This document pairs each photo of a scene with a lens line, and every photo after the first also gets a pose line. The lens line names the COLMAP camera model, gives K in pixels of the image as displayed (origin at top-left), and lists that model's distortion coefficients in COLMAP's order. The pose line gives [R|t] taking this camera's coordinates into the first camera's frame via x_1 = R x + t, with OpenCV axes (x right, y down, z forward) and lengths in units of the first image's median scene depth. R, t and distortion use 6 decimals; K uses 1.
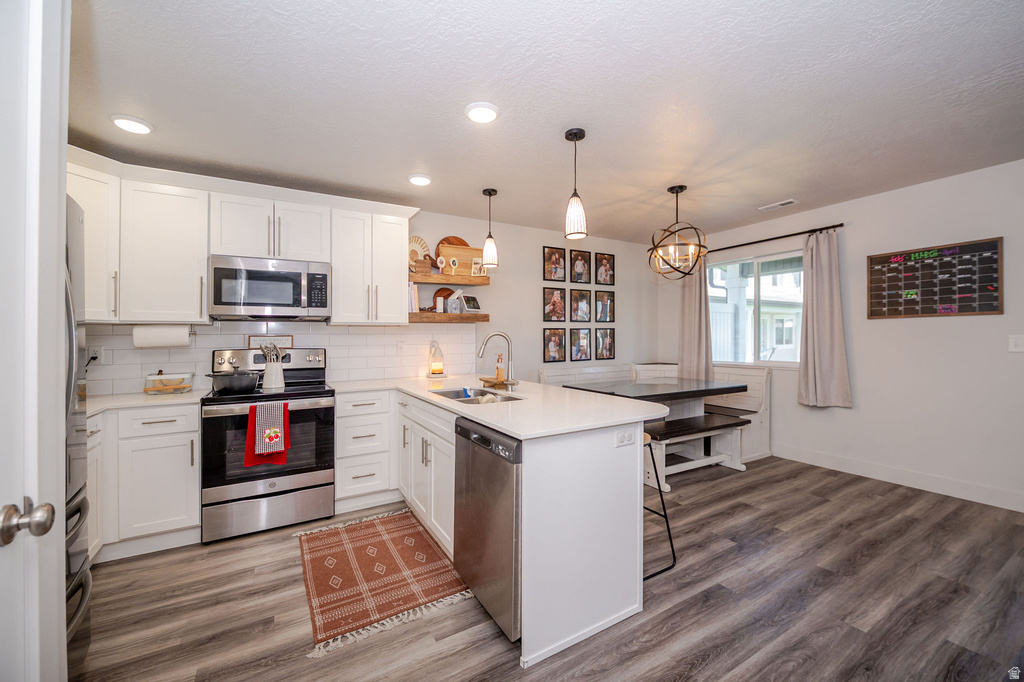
lens RADIAL K [[412.7, 0, 513.0], [0, 412.7, 350.5], [0, 0, 1]] dist [-0.004628, -0.000920]
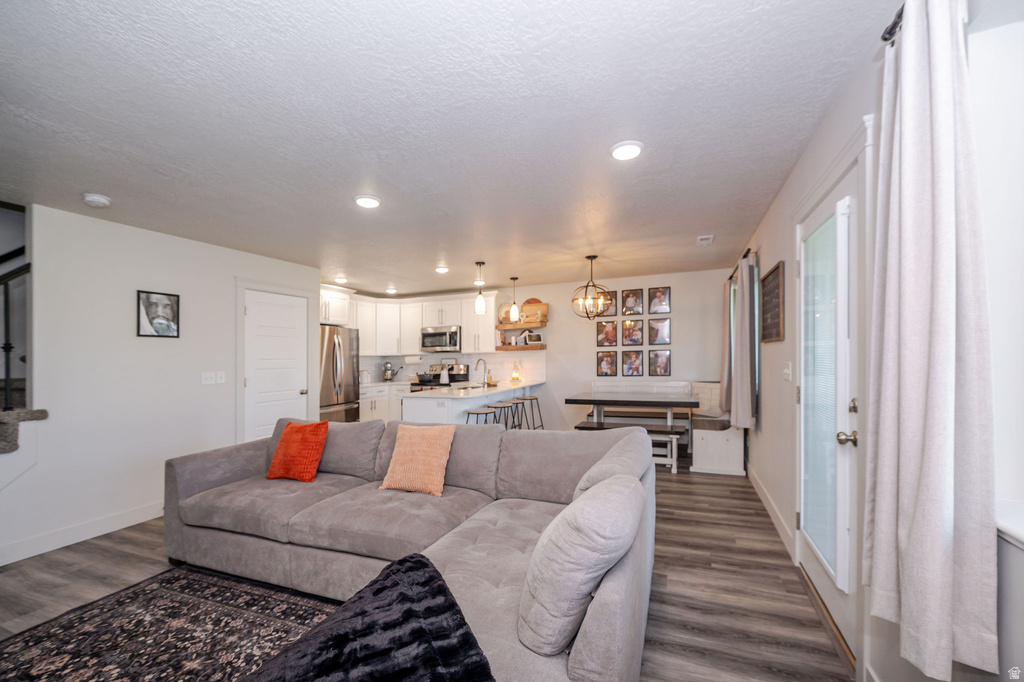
lens RADIAL K [[412.7, 0, 524.7], [0, 412.7, 373.1], [0, 0, 1]] dist [-0.004628, -0.000920]
pose [[0.619685, 0.031221, -0.784230, 1.415917], [-0.007603, 0.999400, 0.033779, -0.036487], [0.784814, -0.014970, 0.619551, -0.078432]]
